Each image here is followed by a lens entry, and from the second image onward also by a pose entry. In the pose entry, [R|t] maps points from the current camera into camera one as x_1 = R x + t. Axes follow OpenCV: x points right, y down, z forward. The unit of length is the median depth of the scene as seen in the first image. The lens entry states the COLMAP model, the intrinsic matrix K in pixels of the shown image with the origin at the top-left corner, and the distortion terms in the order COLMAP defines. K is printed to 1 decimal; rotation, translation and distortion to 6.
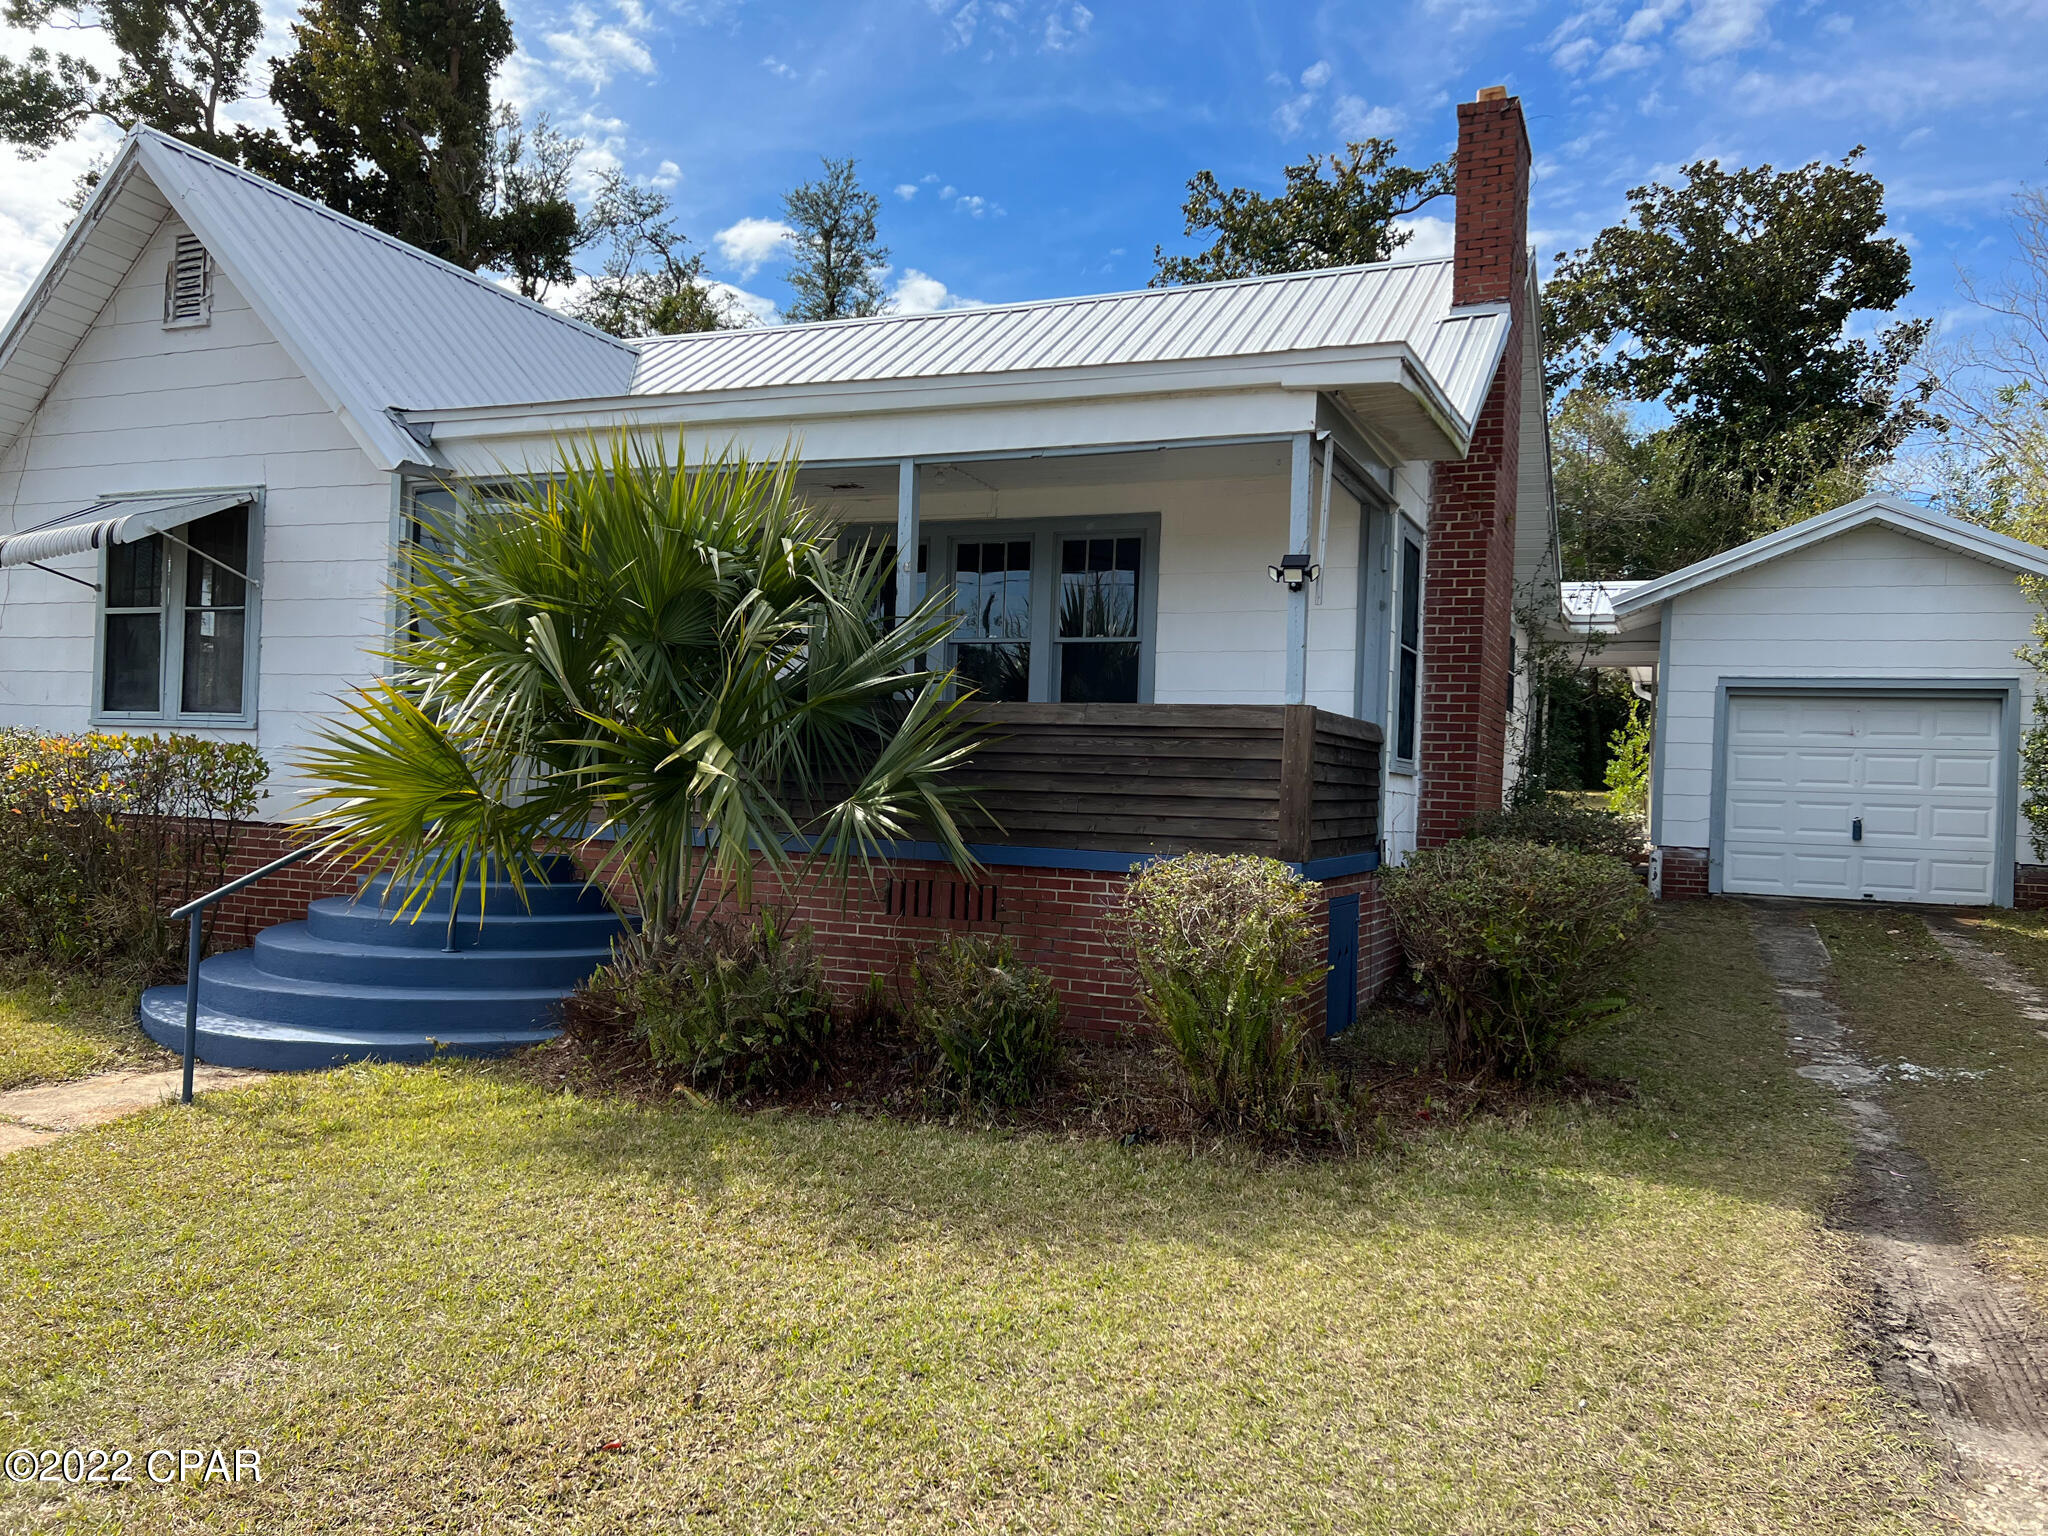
lens RADIAL K [[1528.5, 0, 1024.0], [0, 1528.5, 768.0], [0, 0, 1]] dist [0.060592, -0.066073]
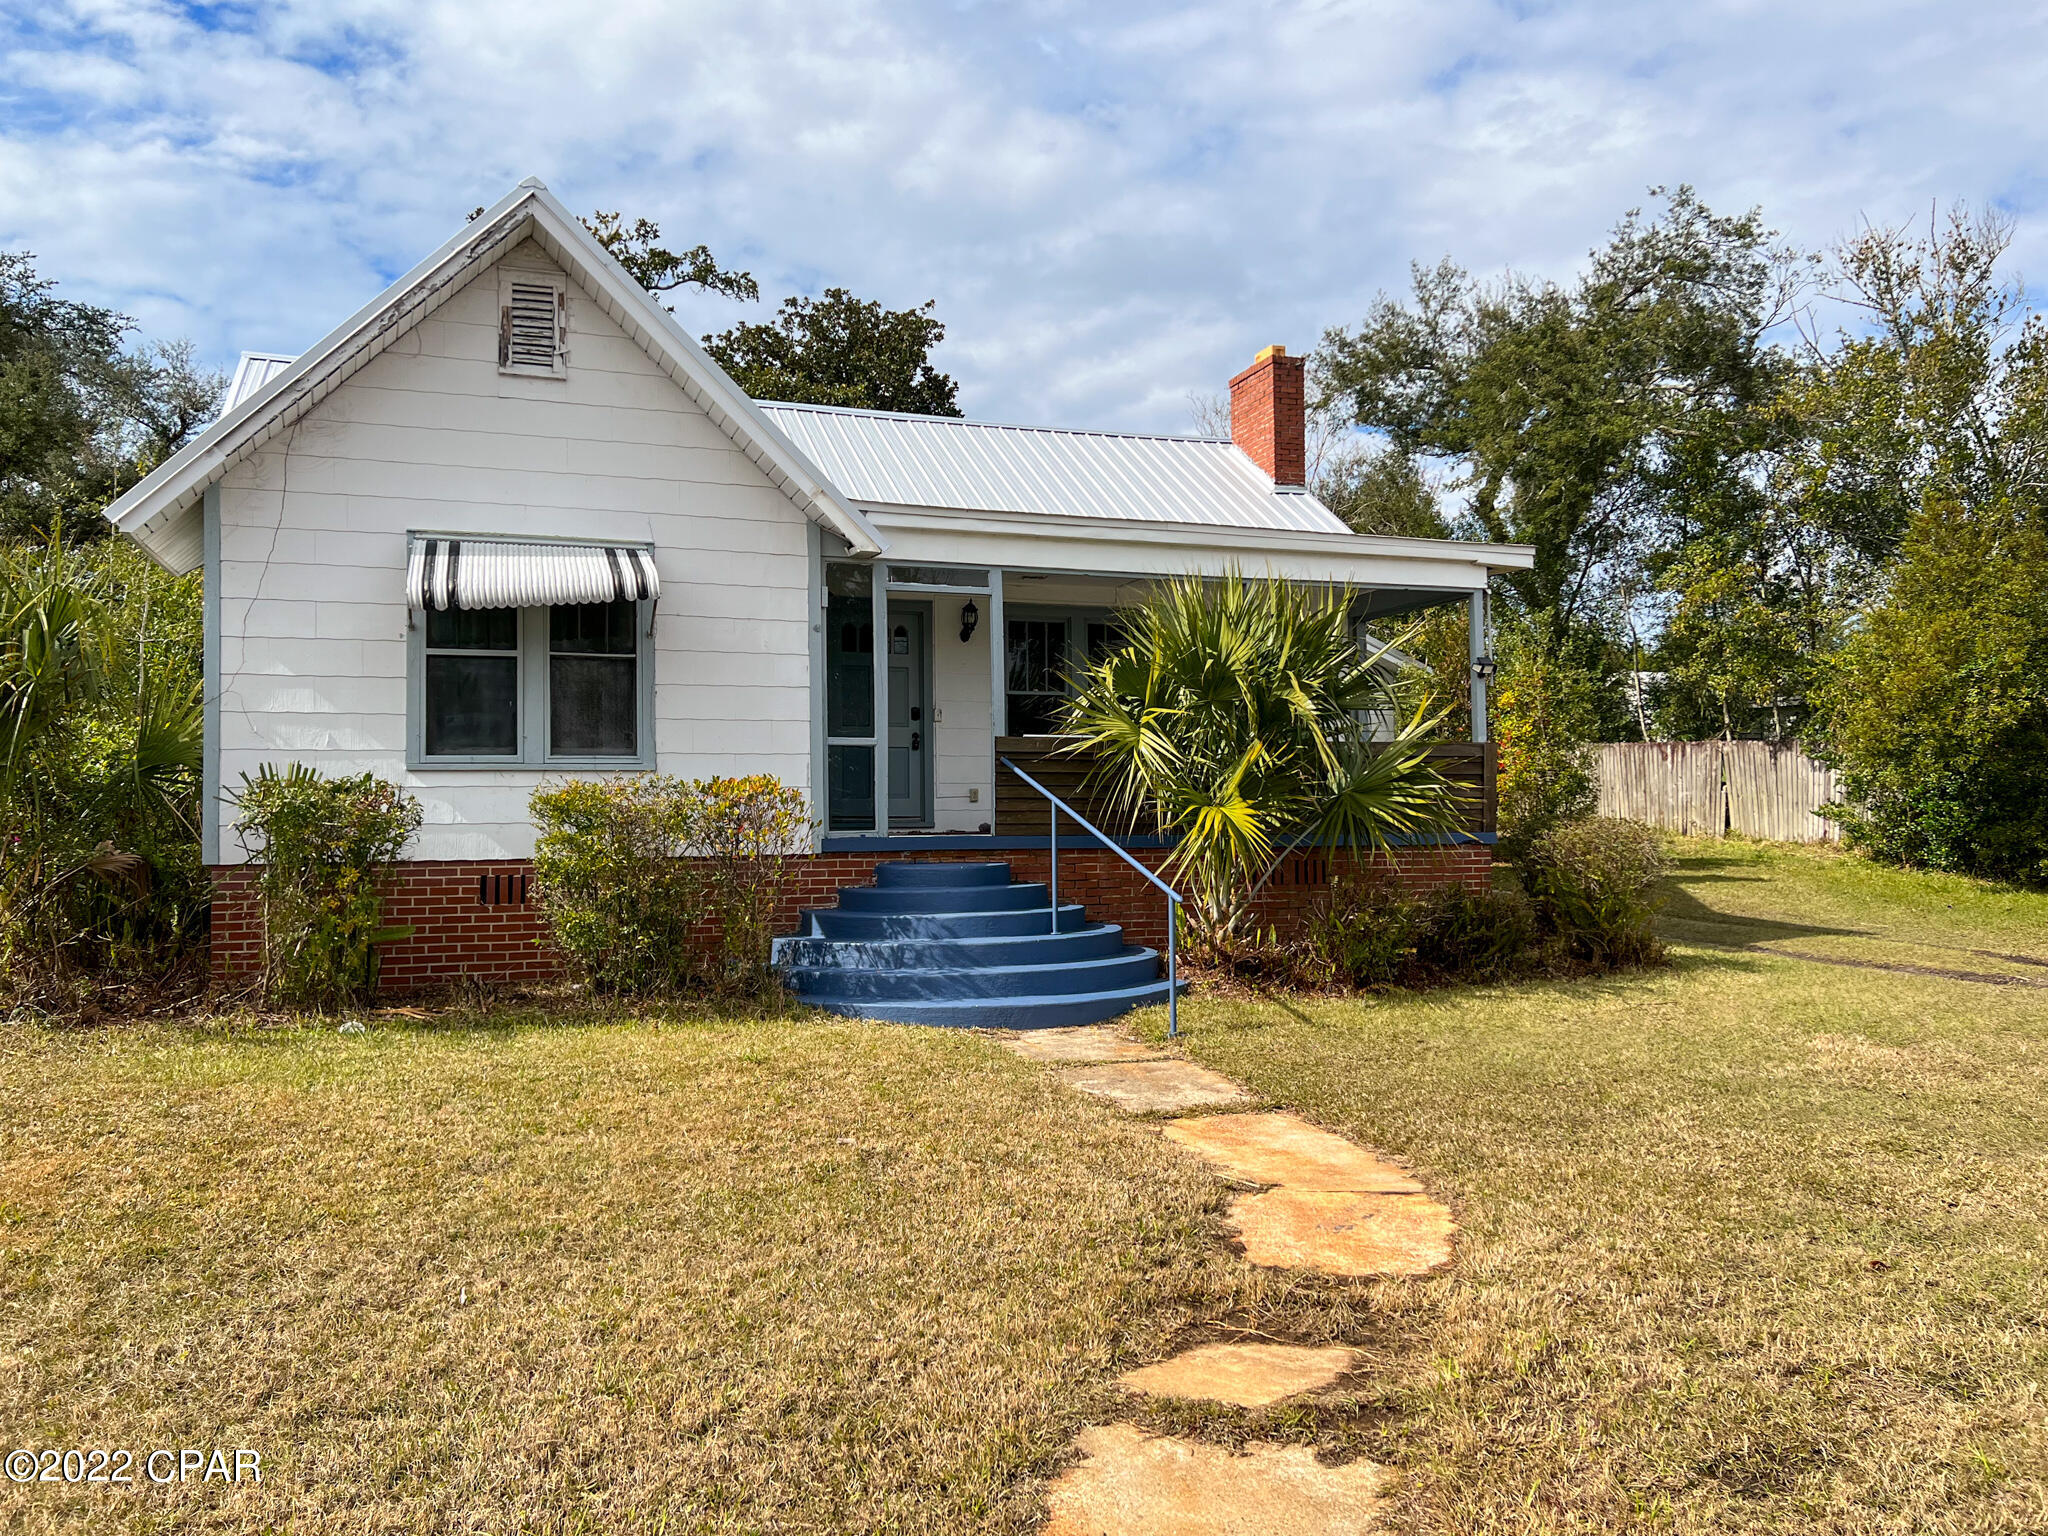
lens RADIAL K [[1545.7, 0, 1024.0], [0, 1545.7, 768.0], [0, 0, 1]] dist [0.067512, -0.076300]
pose [[0.728787, -0.018461, 0.684492, -1.120337], [0.028625, 0.999584, -0.003519, -0.016601], [-0.684142, 0.022158, 0.729012, 0.044698]]
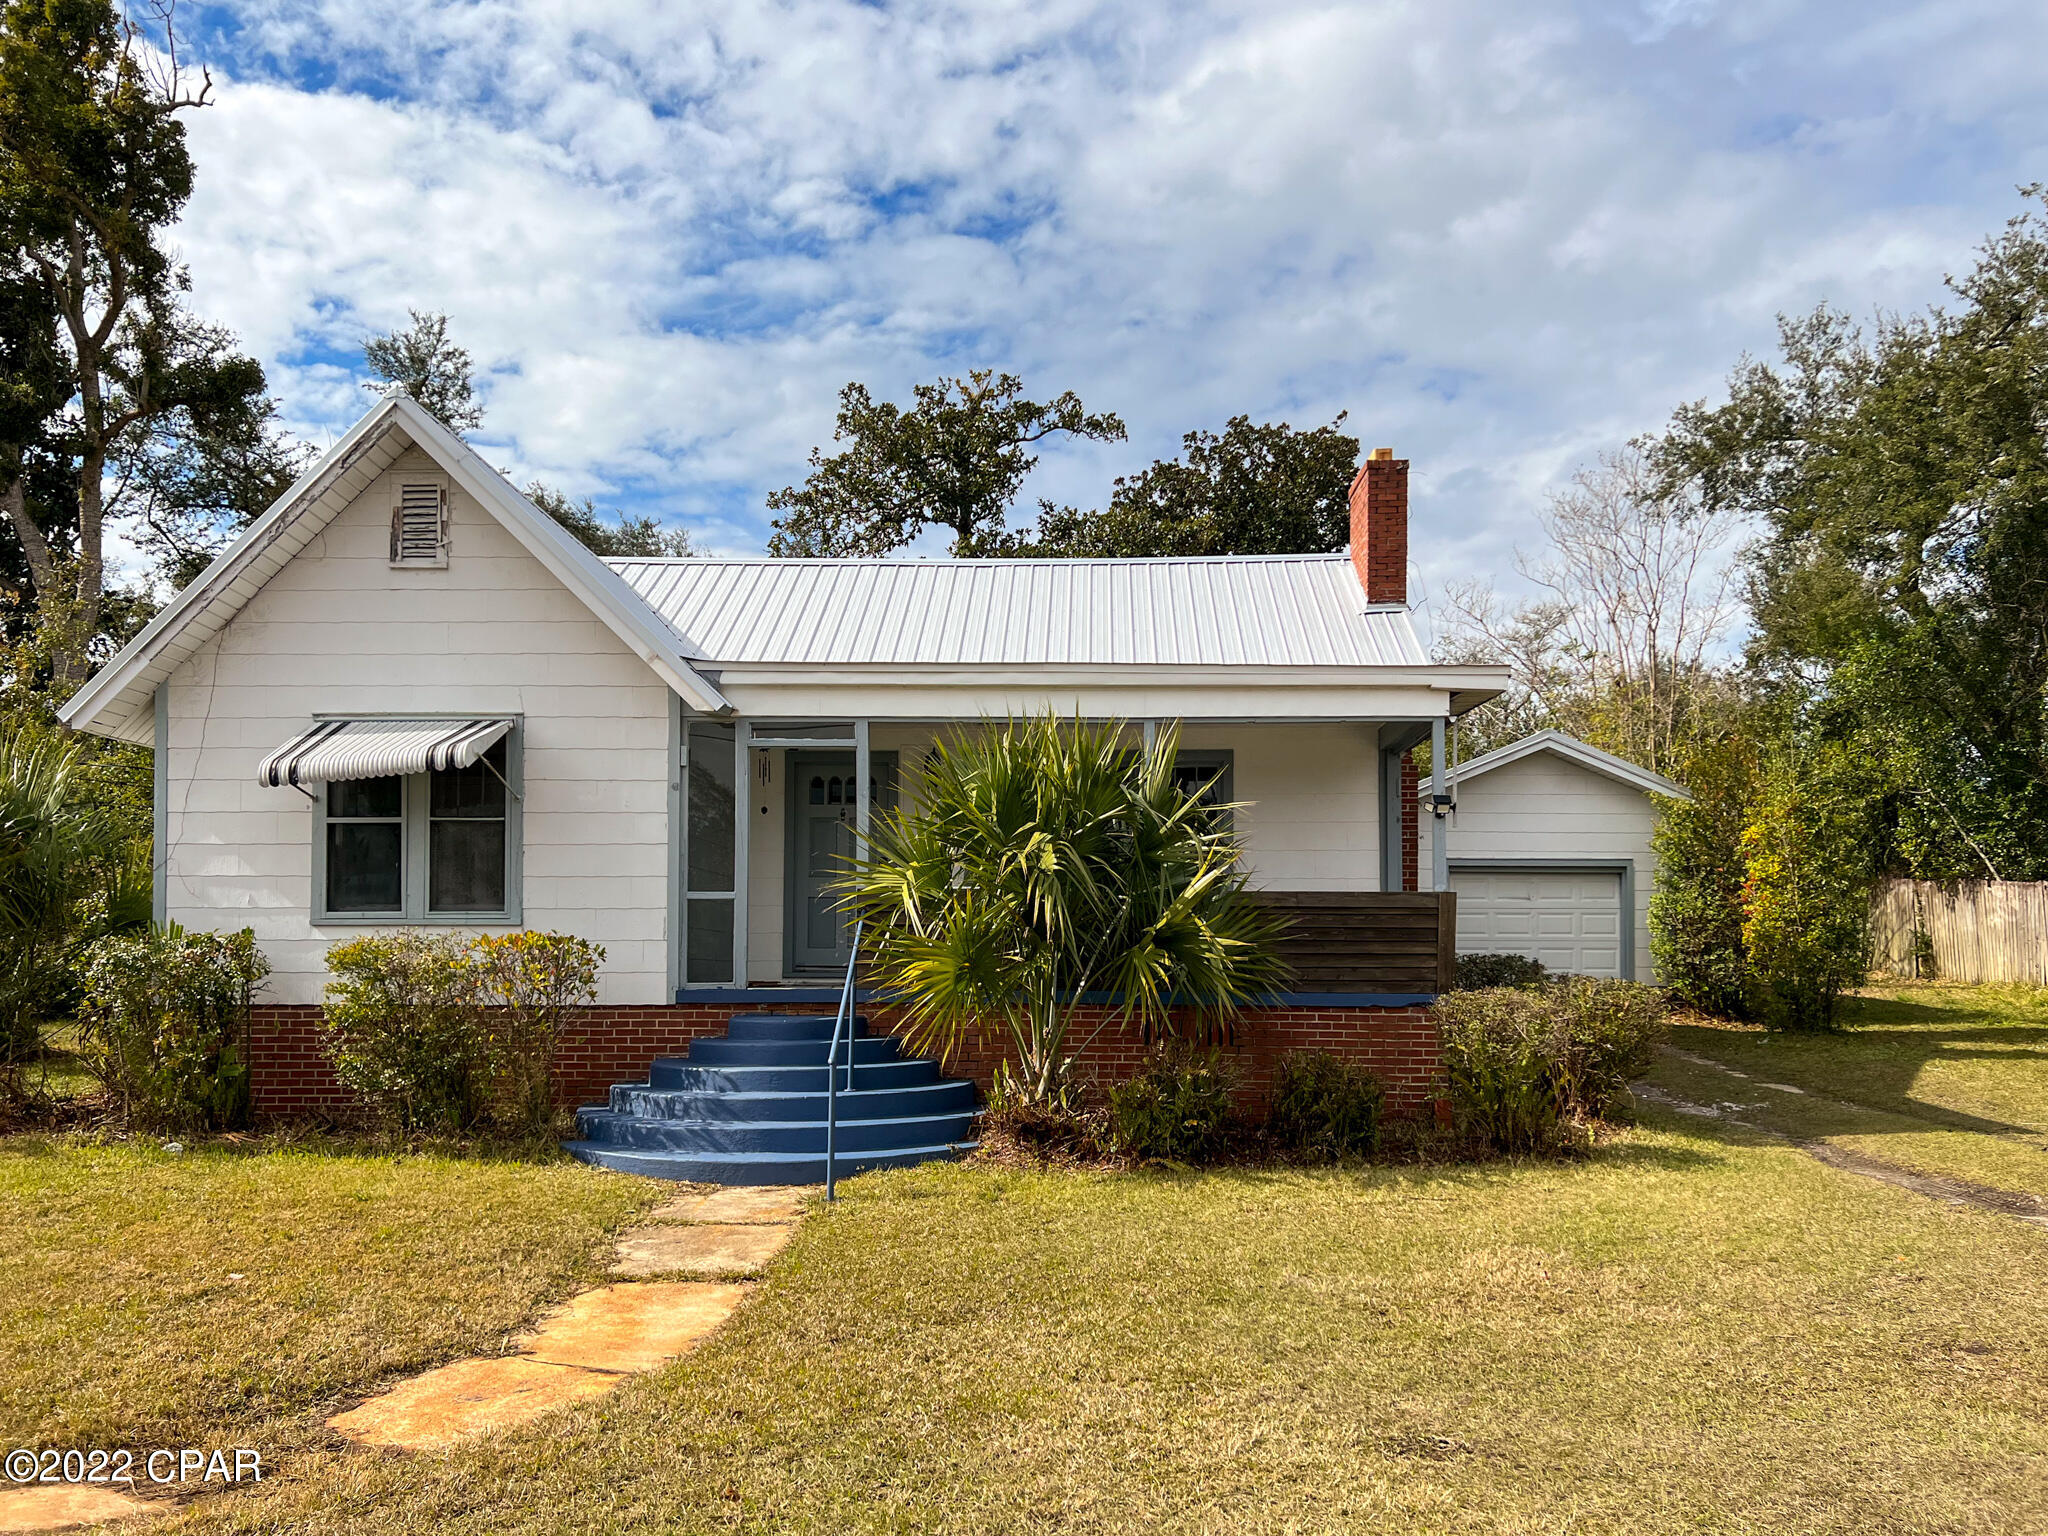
lens RADIAL K [[1585.3, 0, 1048.3], [0, 1585.3, 925.8], [0, 0, 1]] dist [0.053789, -0.046306]
pose [[0.926120, -0.025788, 0.376347, -0.622182], [0.028253, 0.999600, -0.001031, -0.012817], [-0.376170, 0.011588, 0.926478, -0.266531]]
